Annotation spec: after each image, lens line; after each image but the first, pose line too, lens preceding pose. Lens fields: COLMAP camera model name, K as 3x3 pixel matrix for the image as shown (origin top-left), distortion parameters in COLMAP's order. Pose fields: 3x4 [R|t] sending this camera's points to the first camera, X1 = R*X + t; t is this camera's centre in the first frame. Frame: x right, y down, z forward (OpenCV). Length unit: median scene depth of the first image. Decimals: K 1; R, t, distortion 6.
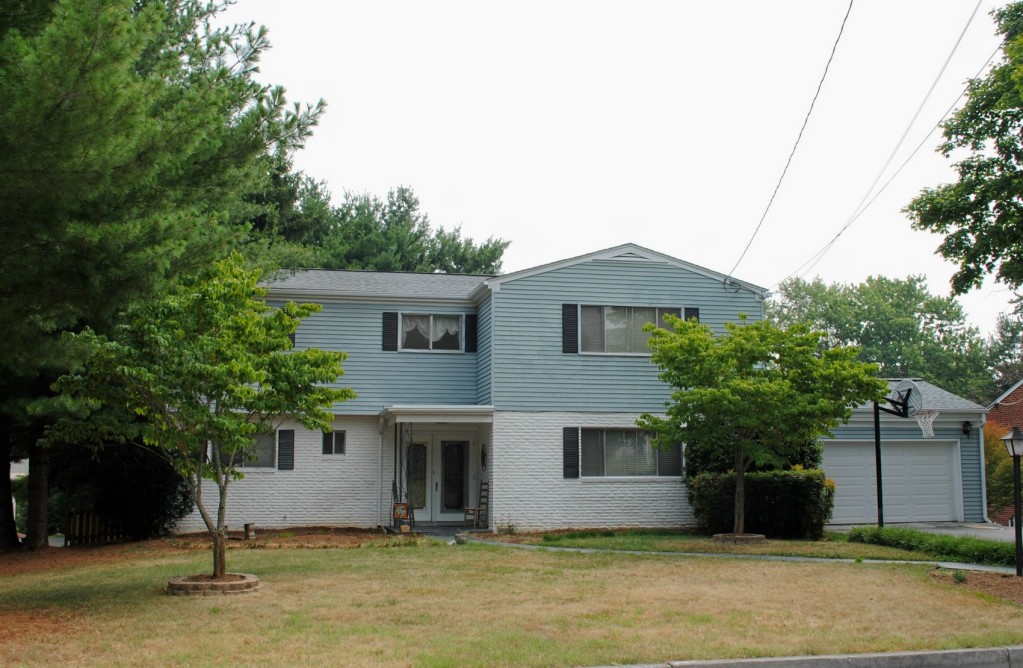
lens RADIAL K [[1074.0, 0, 511.5], [0, 1074.0, 334.0], [0, 0, 1]] dist [-0.015732, -0.013785]
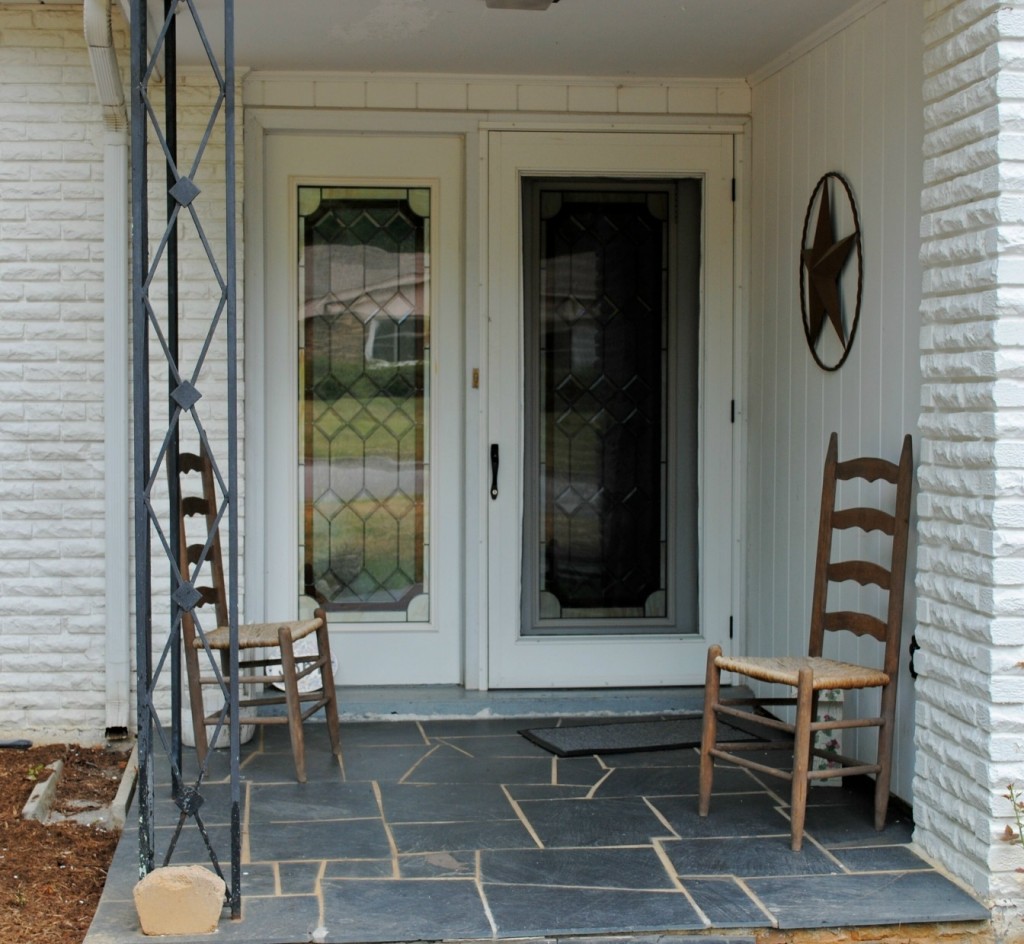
lens RADIAL K [[1735.8, 0, 512.0], [0, 1735.8, 472.0], [0, 0, 1]] dist [-0.035017, -0.084501]
pose [[0.996986, 0.005789, -0.077366, -0.047362], [0.007928, 0.984389, 0.175826, 0.097479], [0.077177, -0.175910, 0.981376, 0.749086]]
